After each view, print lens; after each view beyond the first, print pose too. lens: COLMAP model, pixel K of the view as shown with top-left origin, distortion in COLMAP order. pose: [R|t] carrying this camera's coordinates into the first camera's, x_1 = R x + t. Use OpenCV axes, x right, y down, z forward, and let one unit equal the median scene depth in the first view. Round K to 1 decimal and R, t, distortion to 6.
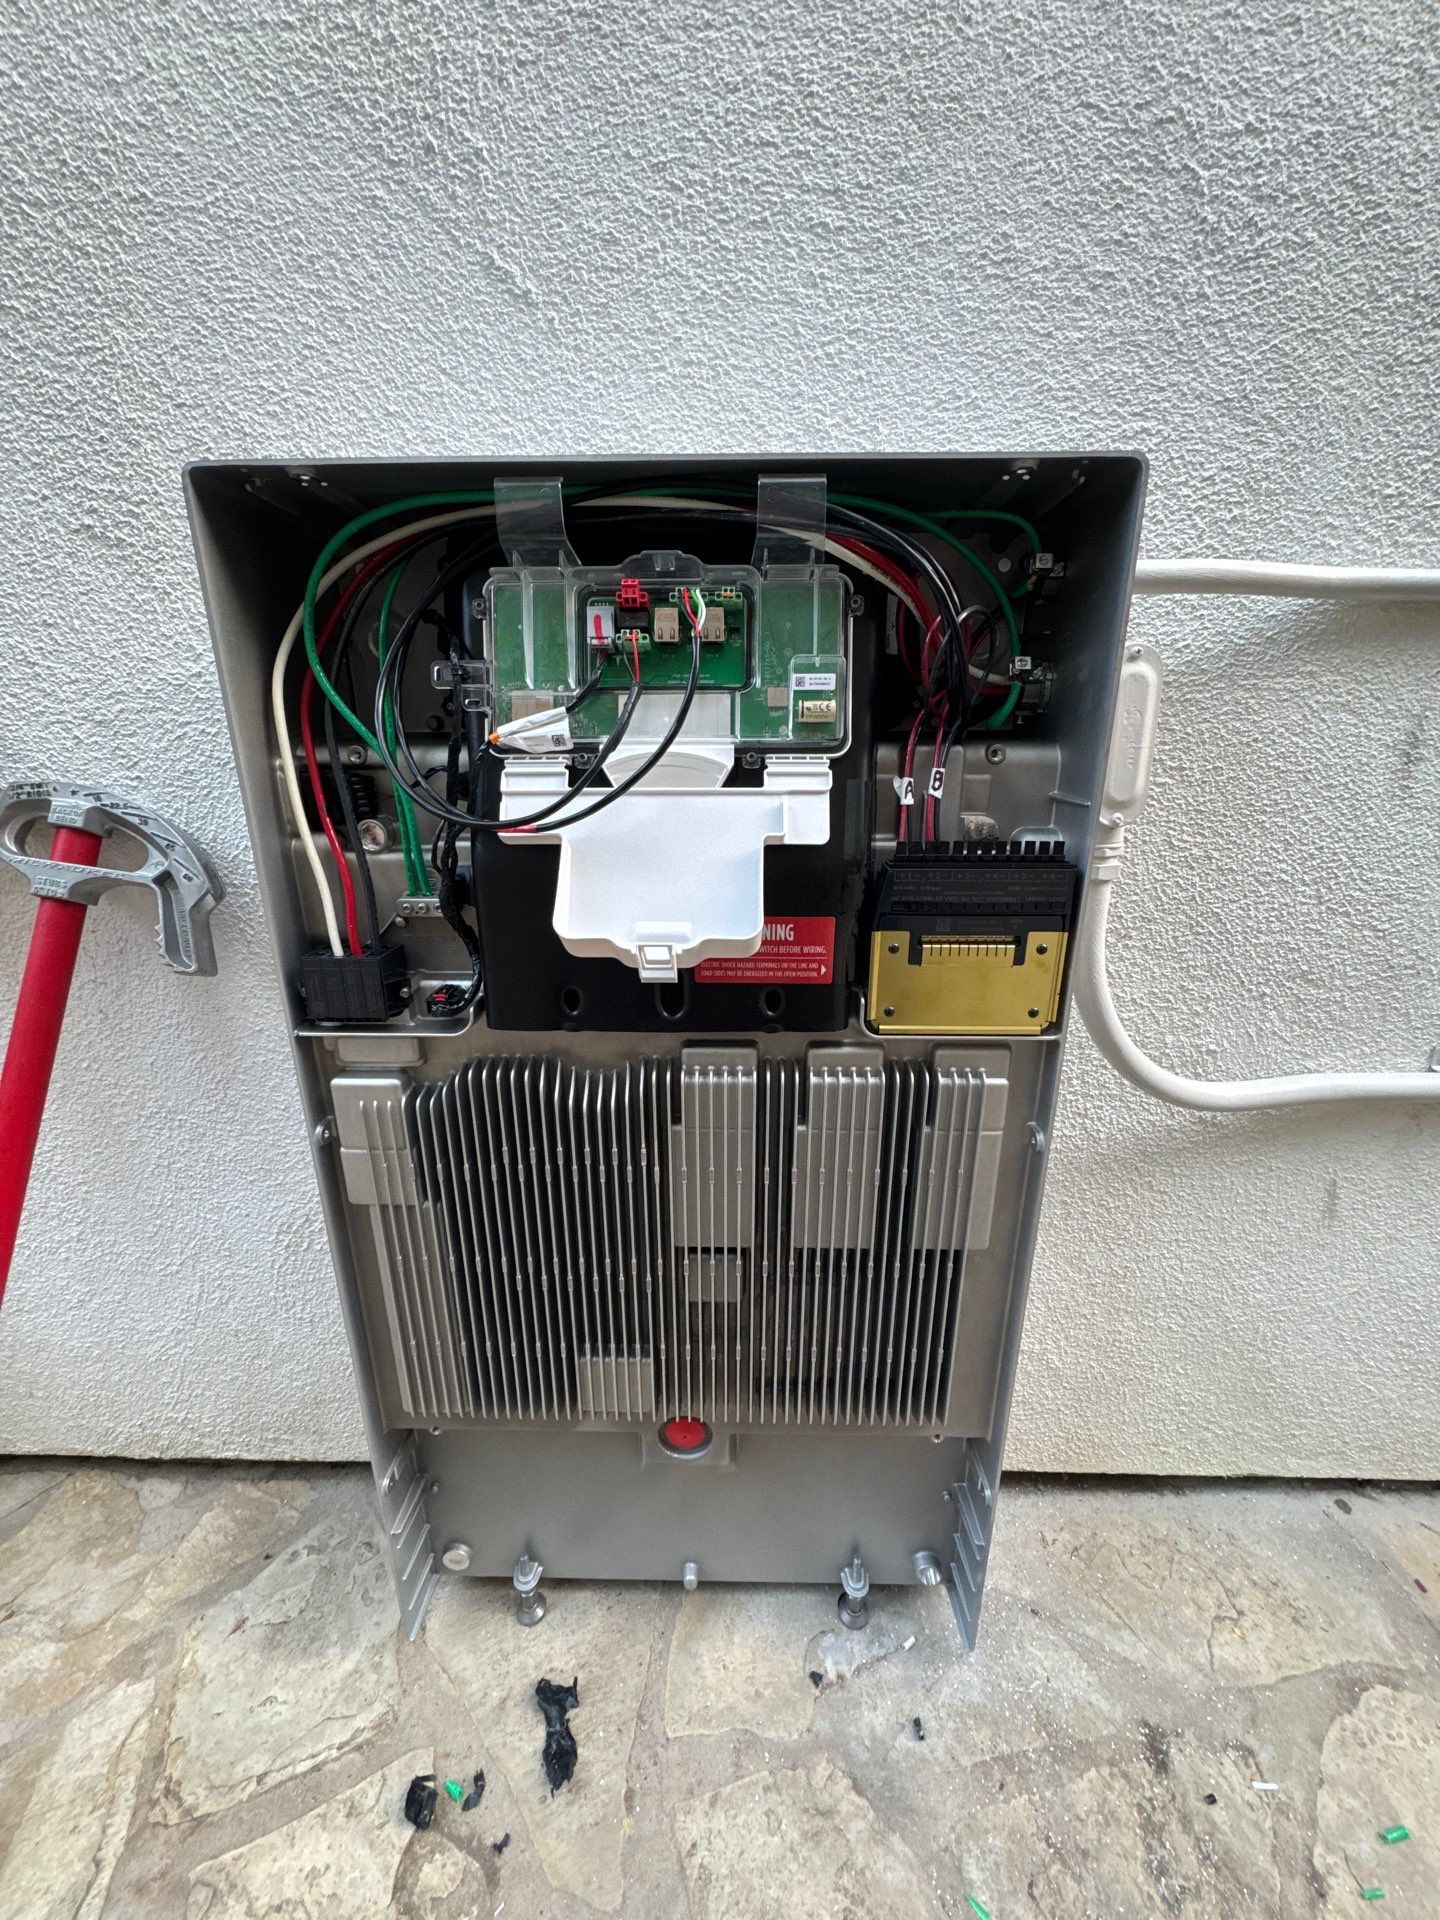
lens RADIAL K [[757.8, 0, 725.8], [0, 757.8, 955.7], [0, 0, 1]] dist [-0.000991, -0.000646]
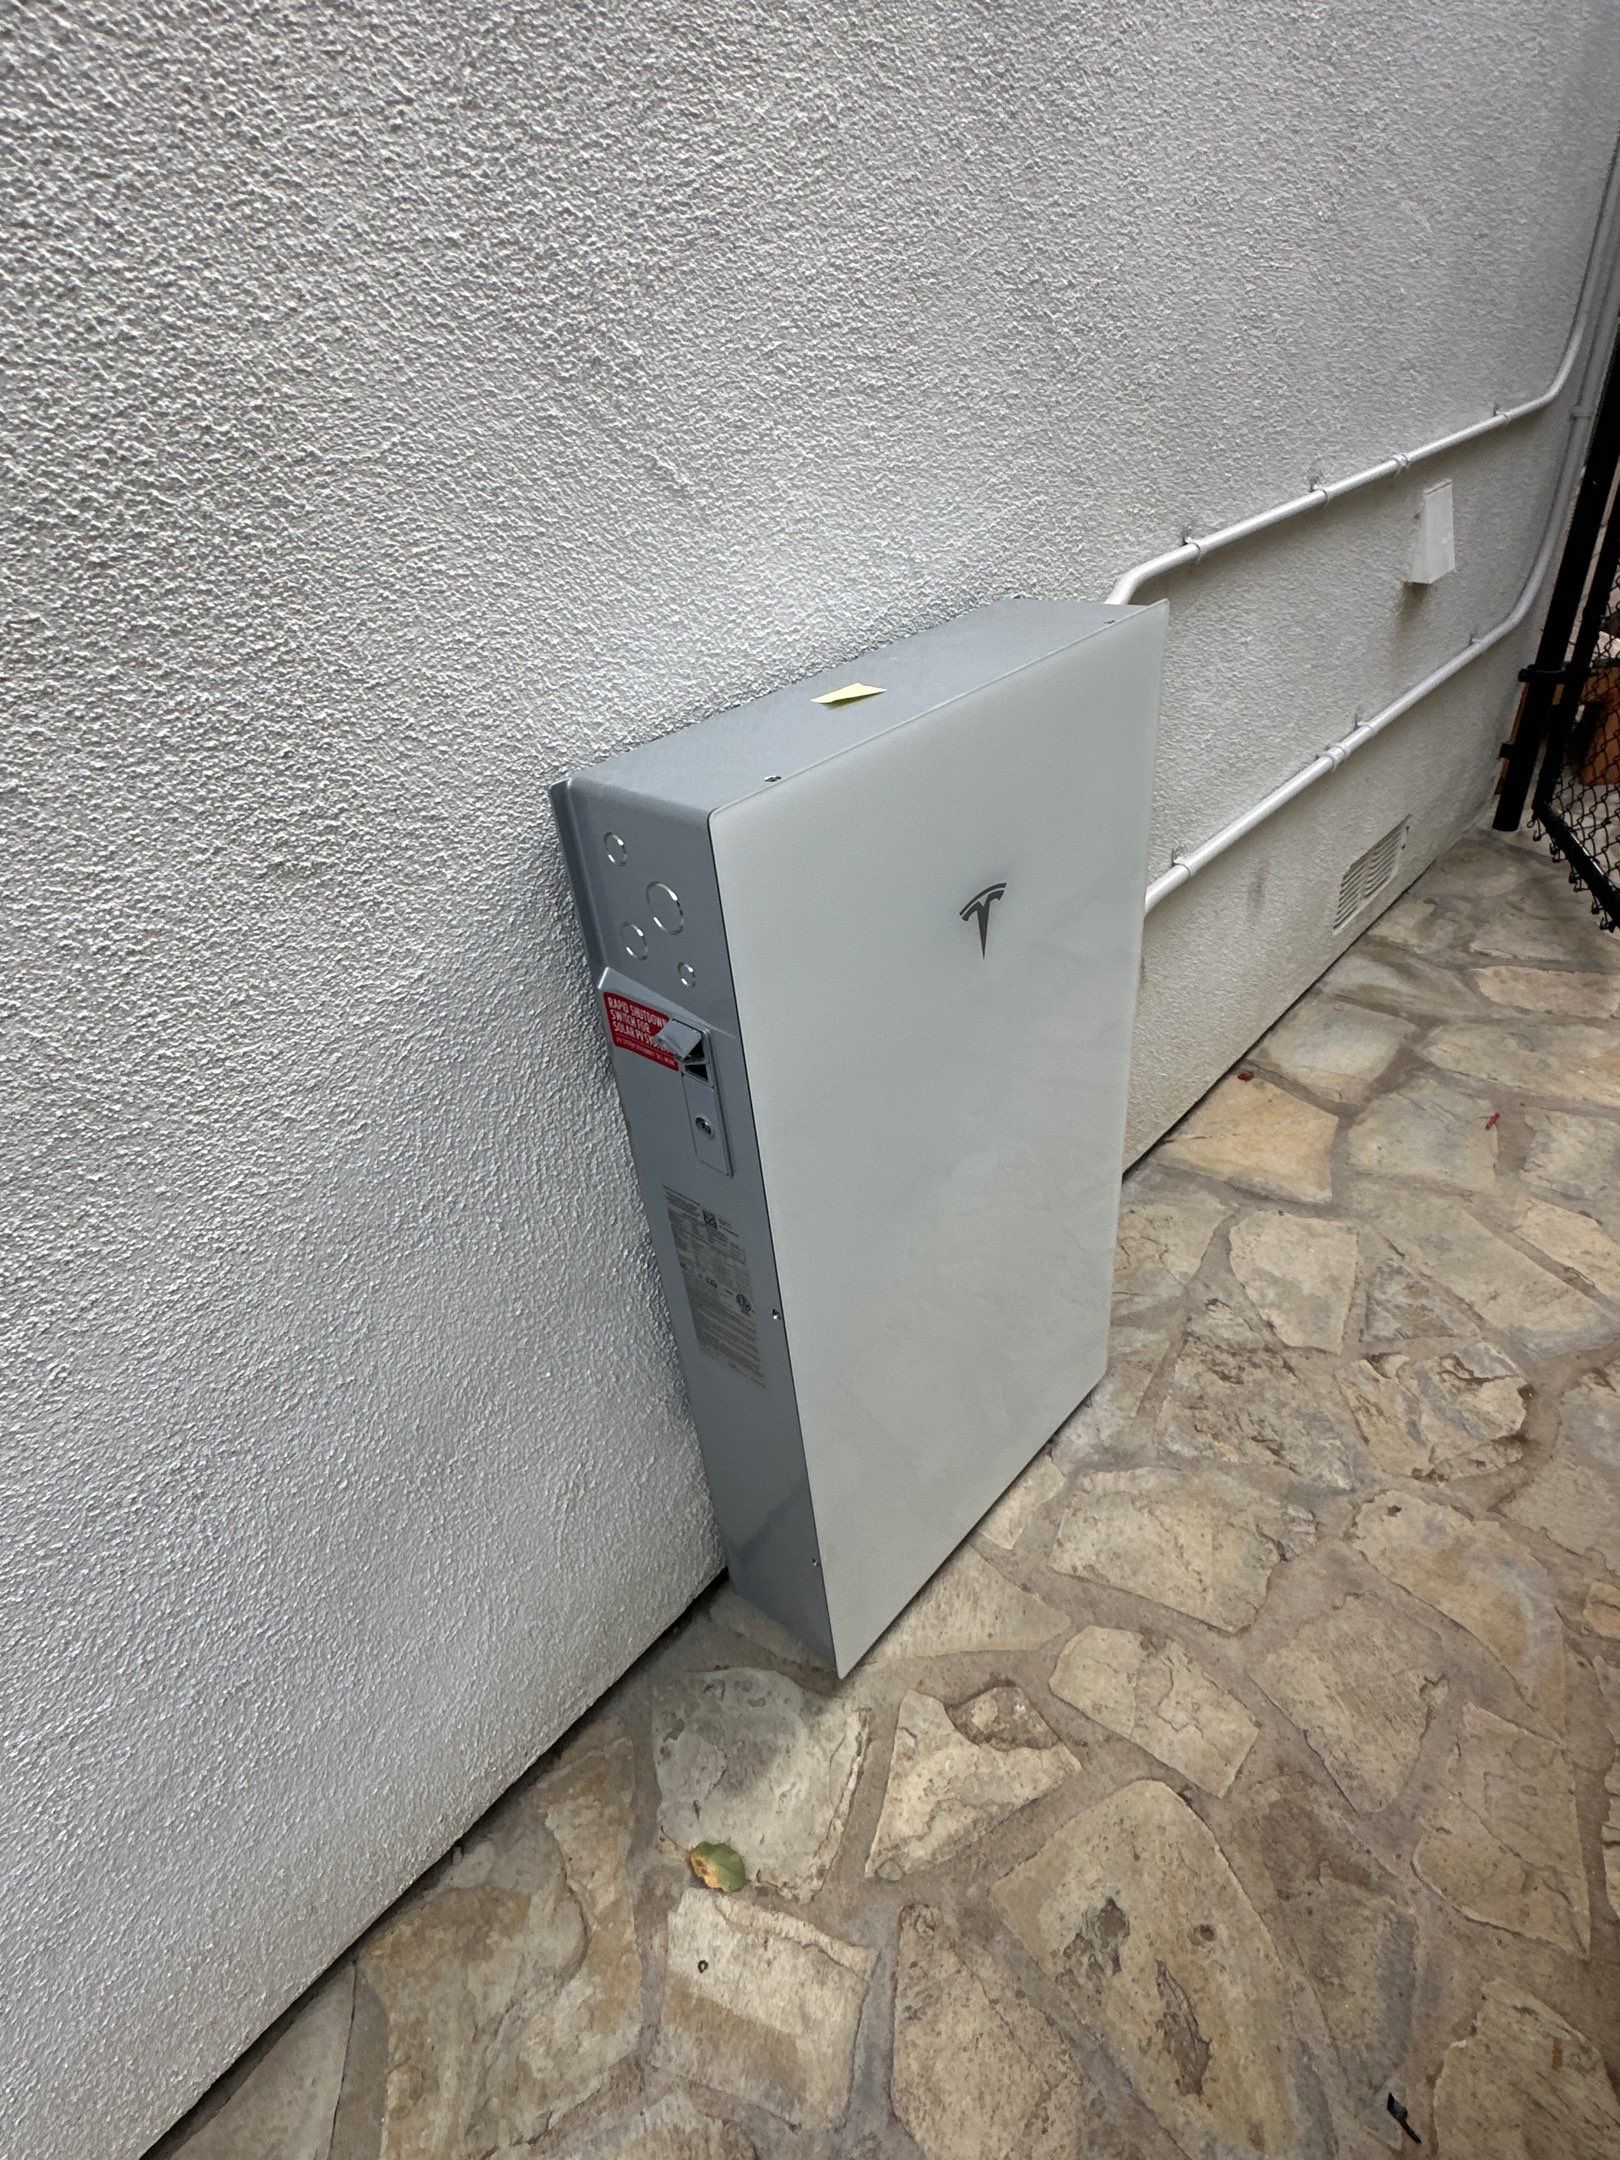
lens RADIAL K [[1159.7, 0, 811.8], [0, 1159.7, 1074.2], [0, 0, 1]] dist [-0.002022, -0.000791]
pose [[0.657676, -0.474000, 0.585480, -1.436139], [0.310438, 0.878693, 0.362666, -0.720669], [-0.686361, -0.056762, 0.725043, -0.254448]]
